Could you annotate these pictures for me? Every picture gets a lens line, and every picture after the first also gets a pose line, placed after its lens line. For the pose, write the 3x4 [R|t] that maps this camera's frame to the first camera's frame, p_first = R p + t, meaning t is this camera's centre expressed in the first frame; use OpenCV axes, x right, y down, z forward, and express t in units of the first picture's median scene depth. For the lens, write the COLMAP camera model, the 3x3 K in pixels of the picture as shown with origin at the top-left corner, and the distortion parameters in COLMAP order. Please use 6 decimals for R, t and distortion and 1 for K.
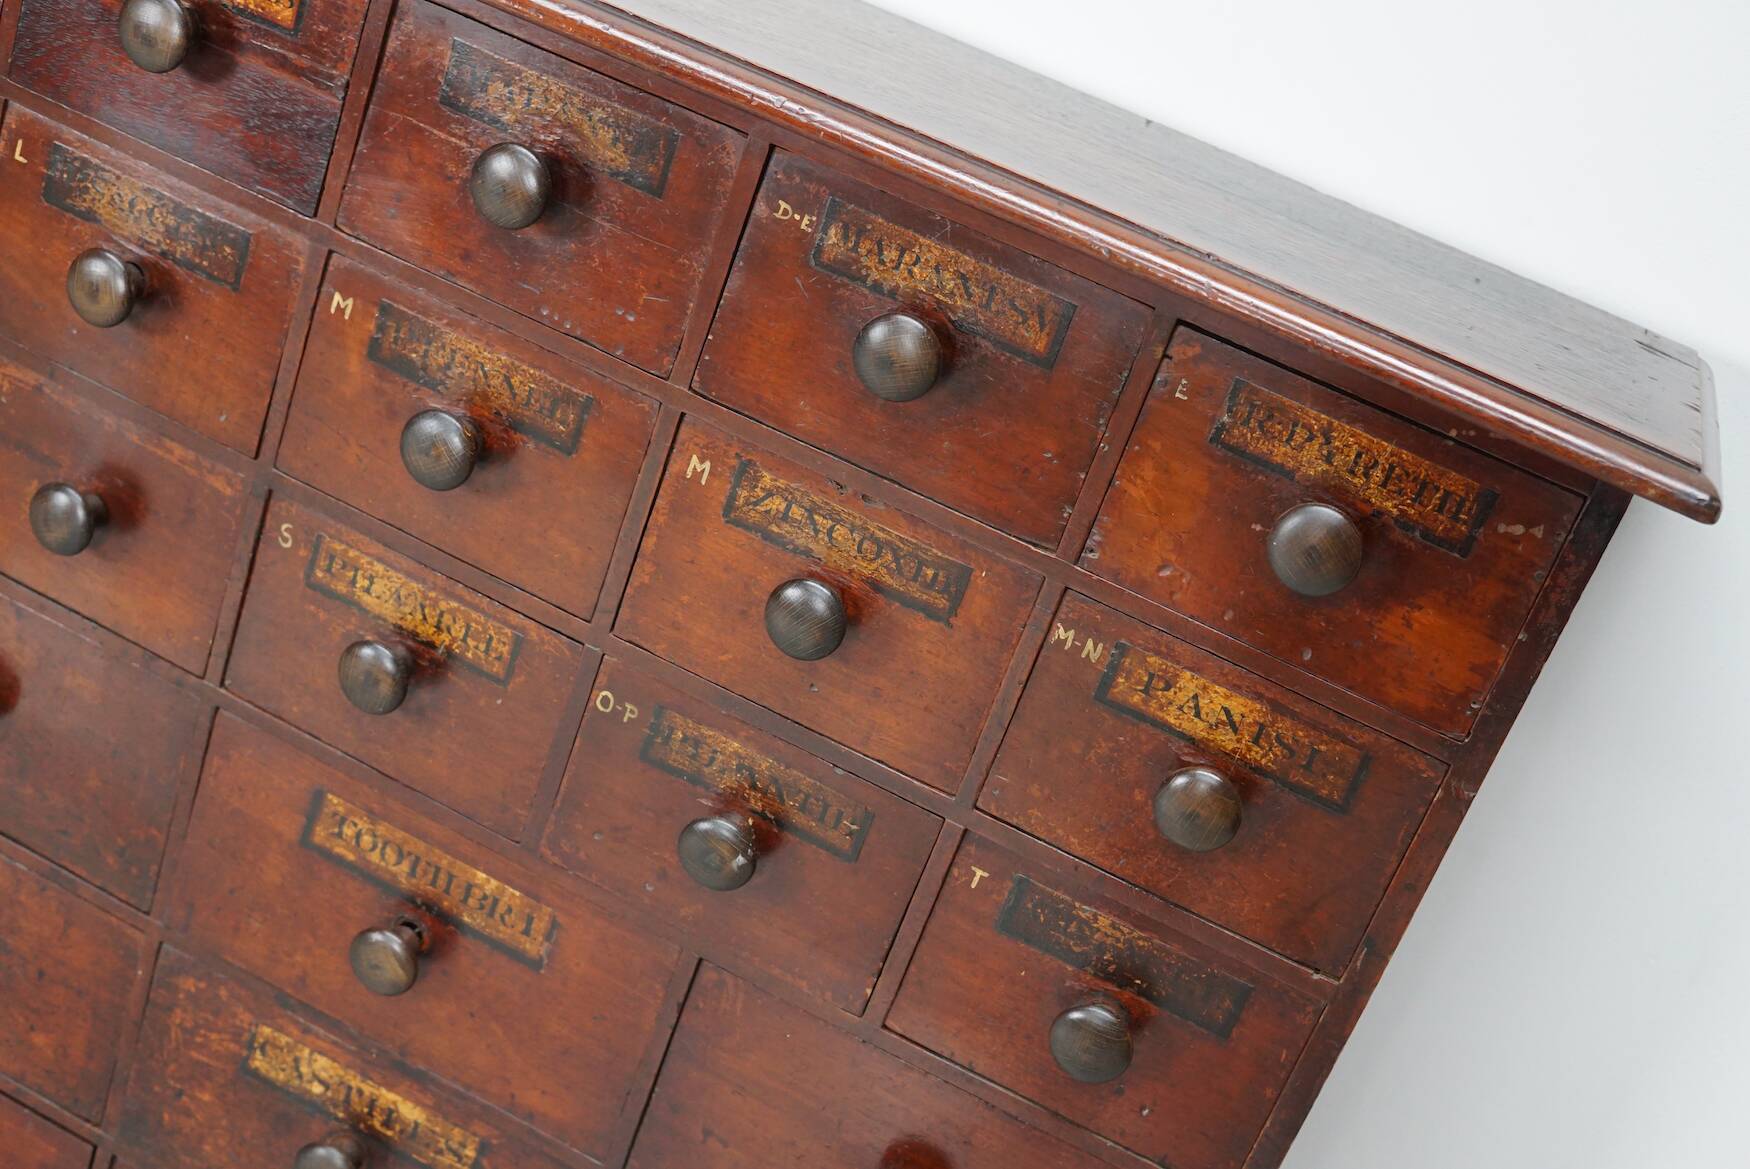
lens RADIAL K [[2260.8, 0, 882.4], [0, 2260.8, 591.3], [0, 0, 1]] dist [-0.151762, 0.338338]
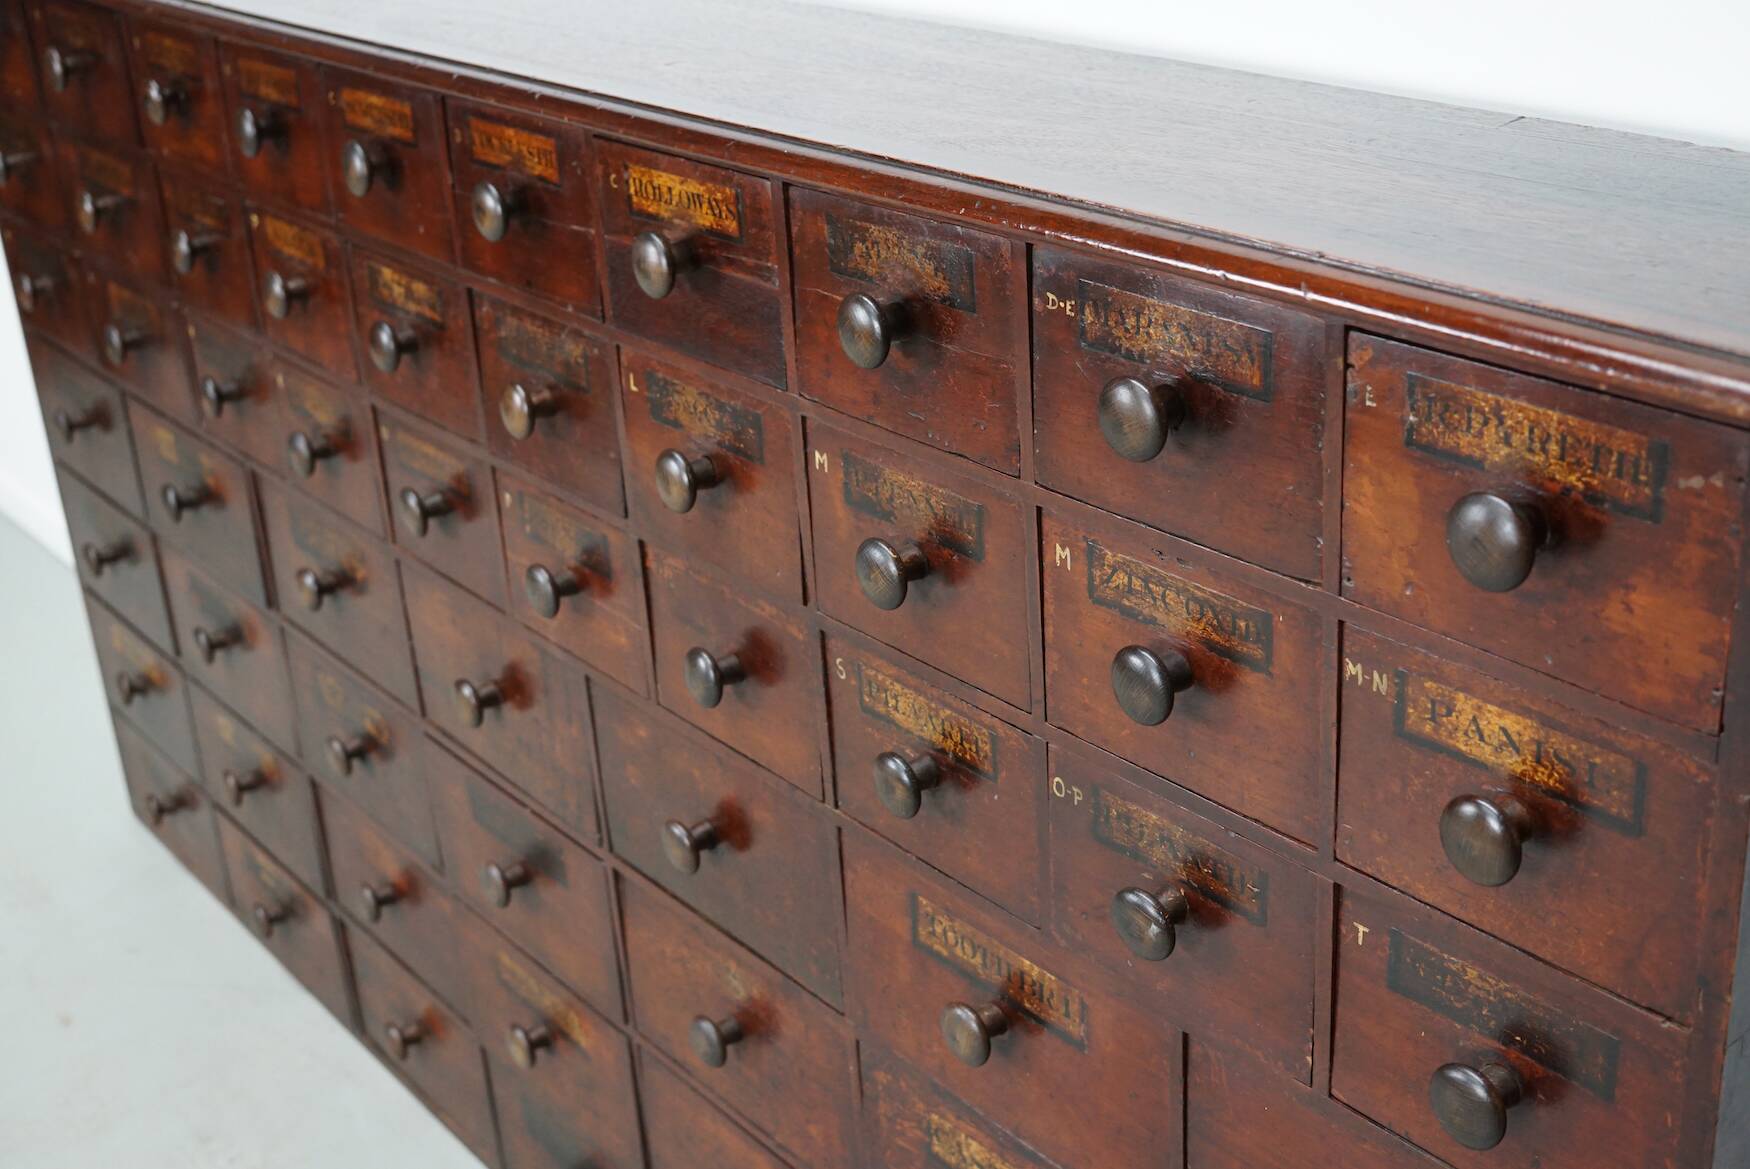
lens RADIAL K [[2260.8, 0, 882.4], [0, 2260.8, 591.3], [0, 0, 1]] dist [-0.151762, 0.338338]
pose [[0.780666, -0.139318, -0.609222, 0.474688], [0.087603, 0.989605, -0.114049, 0.072111], [0.618778, 0.035664, 0.784756, 0.116690]]
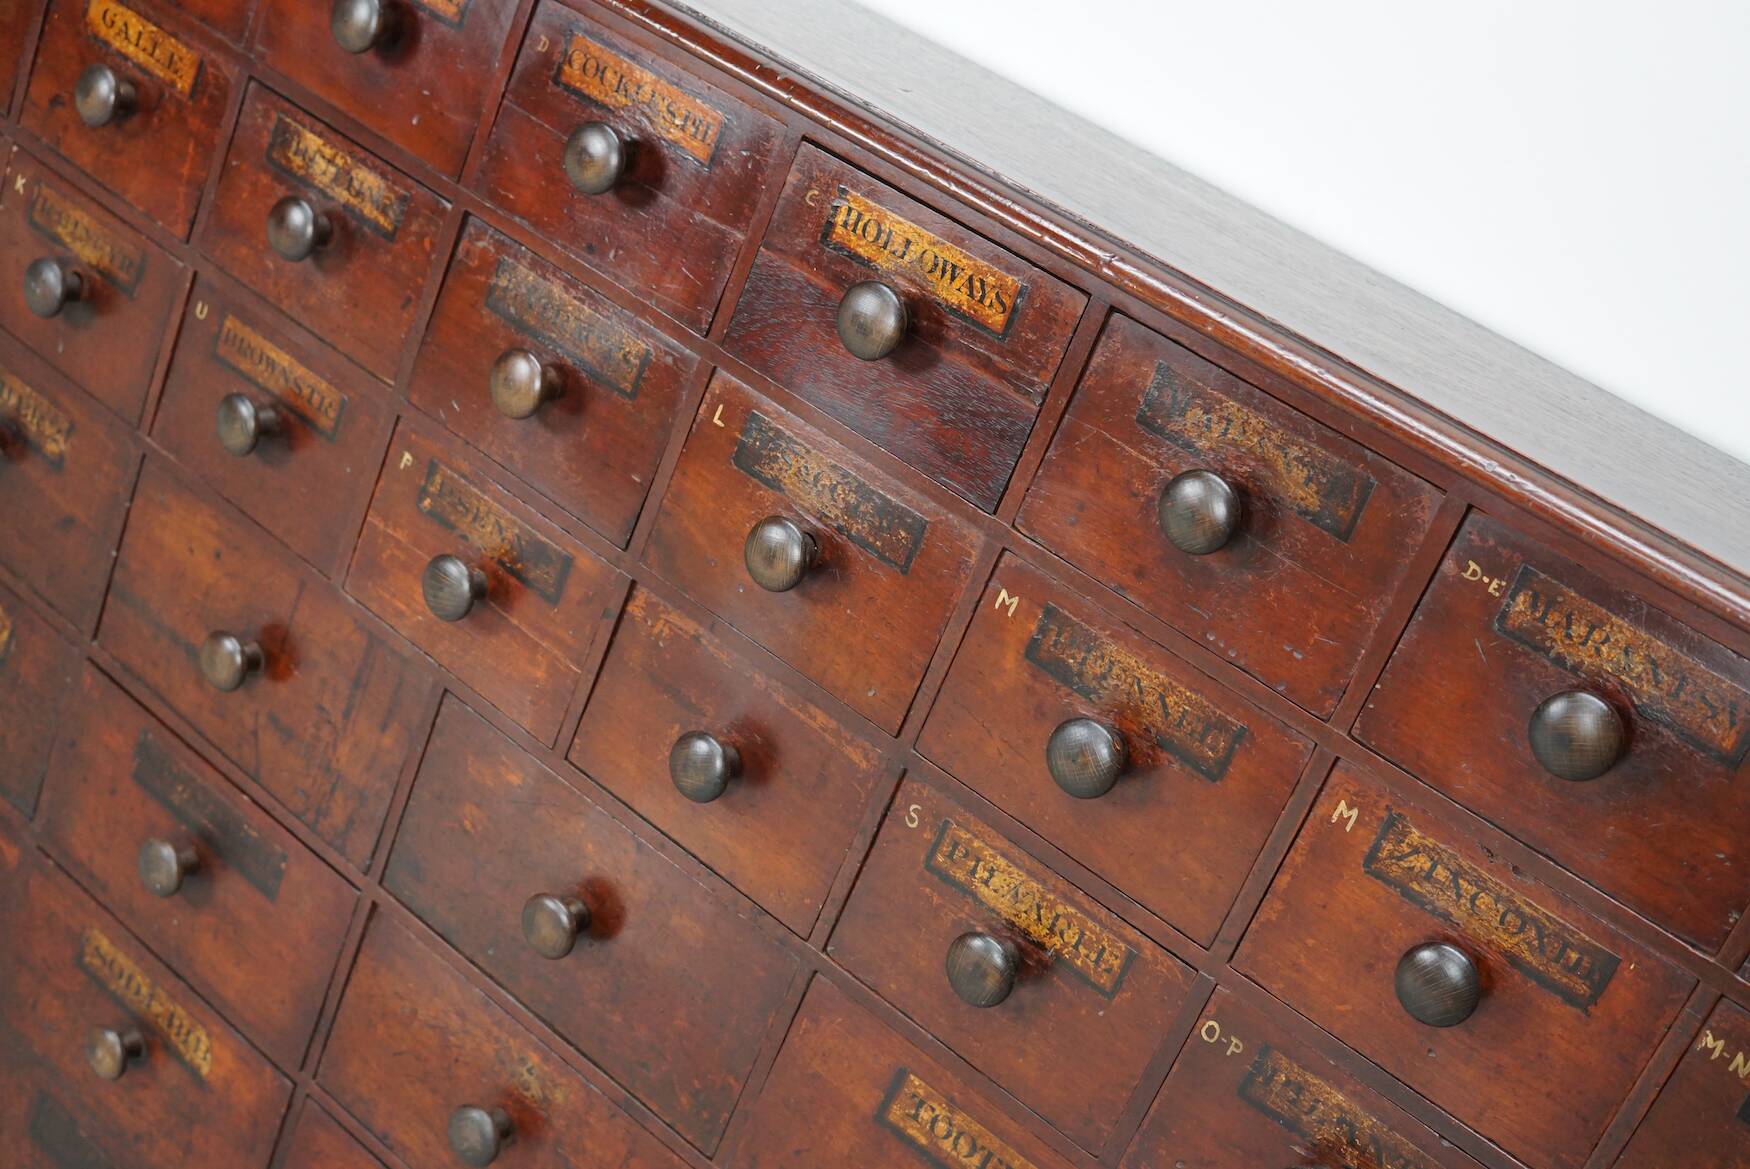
lens RADIAL K [[2260.8, 0, 882.4], [0, 2260.8, 591.3], [0, 0, 1]] dist [-0.151762, 0.338338]
pose [[0.968116, 0.124136, -0.217582, -0.073067], [-0.149298, 0.983387, -0.103245, -0.018056], [0.201151, 0.132437, 0.970566, -0.009023]]
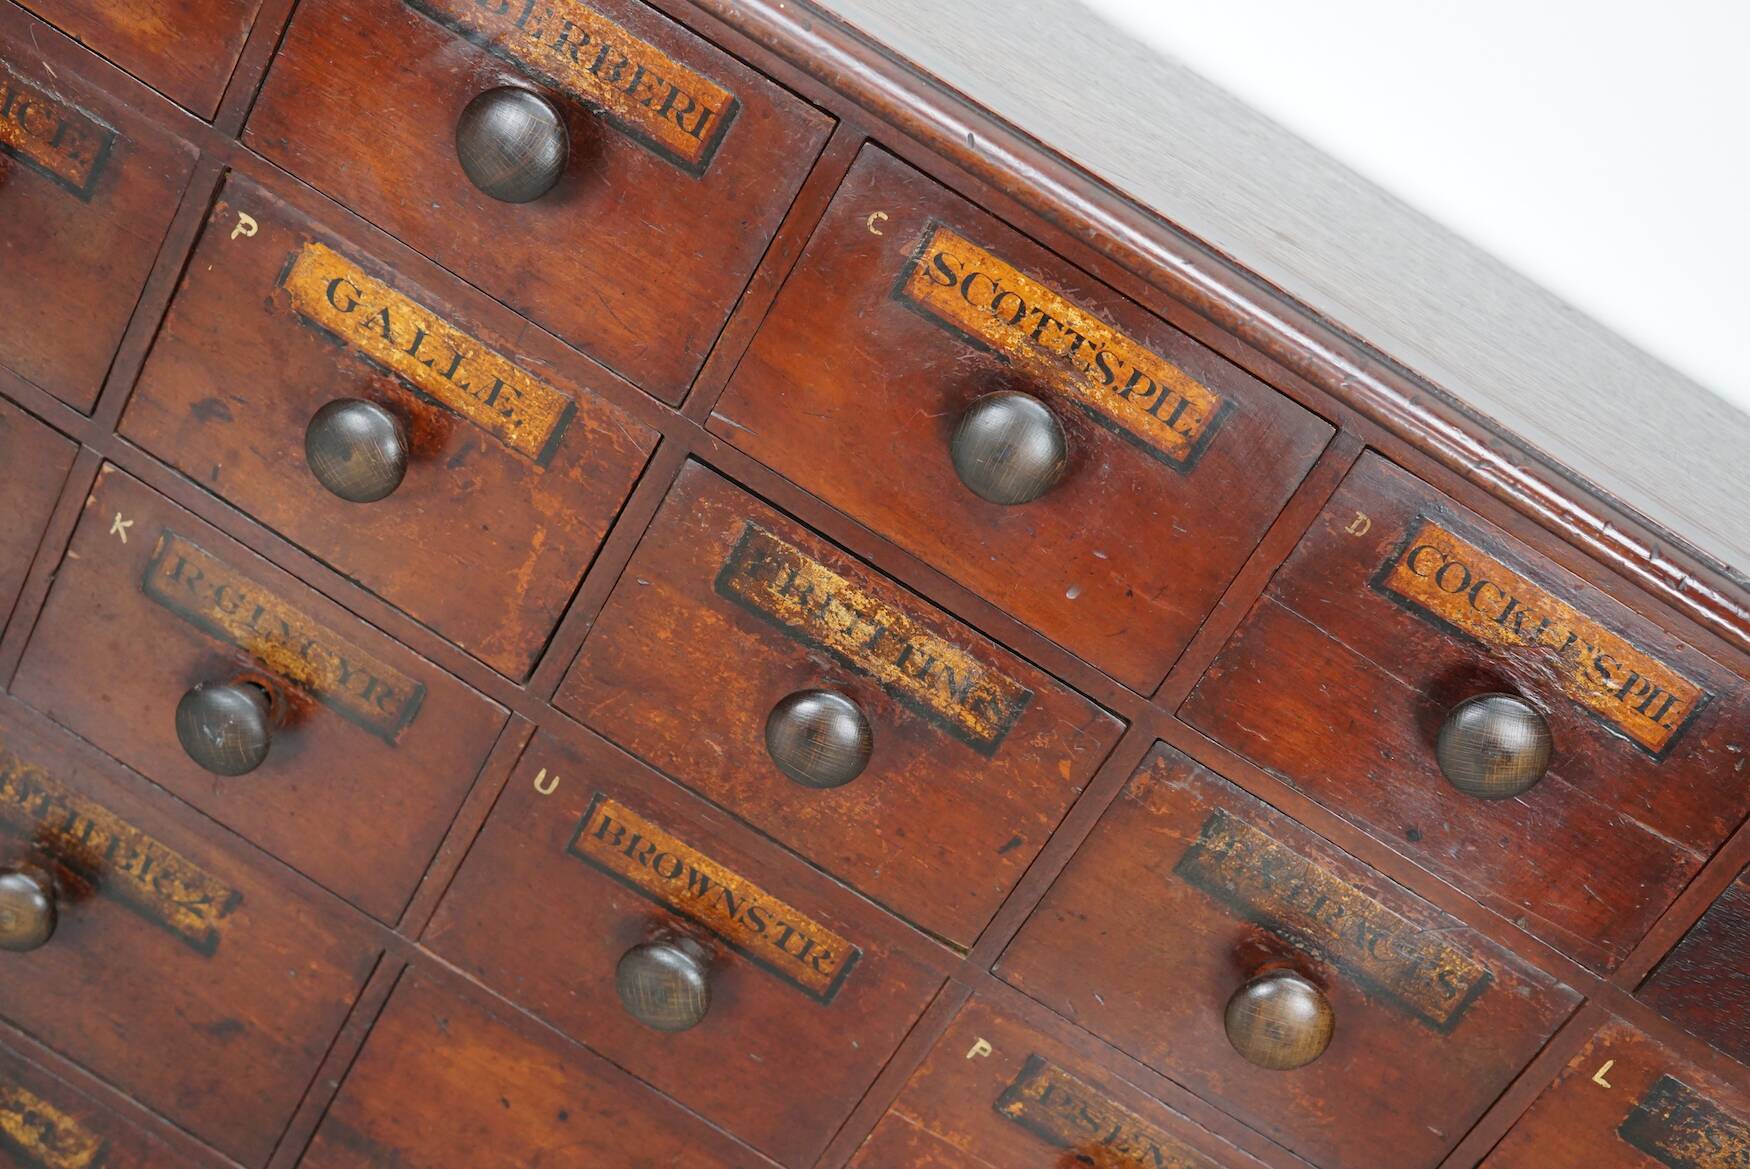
lens RADIAL K [[2260.8, 0, 882.4], [0, 2260.8, 591.3], [0, 0, 1]] dist [-0.151762, 0.338338]
pose [[0.980981, 0.088374, 0.172816, -0.783363], [-0.109505, 0.987097, 0.116822, -0.425763], [-0.160262, -0.133524, 0.978002, 0.354662]]
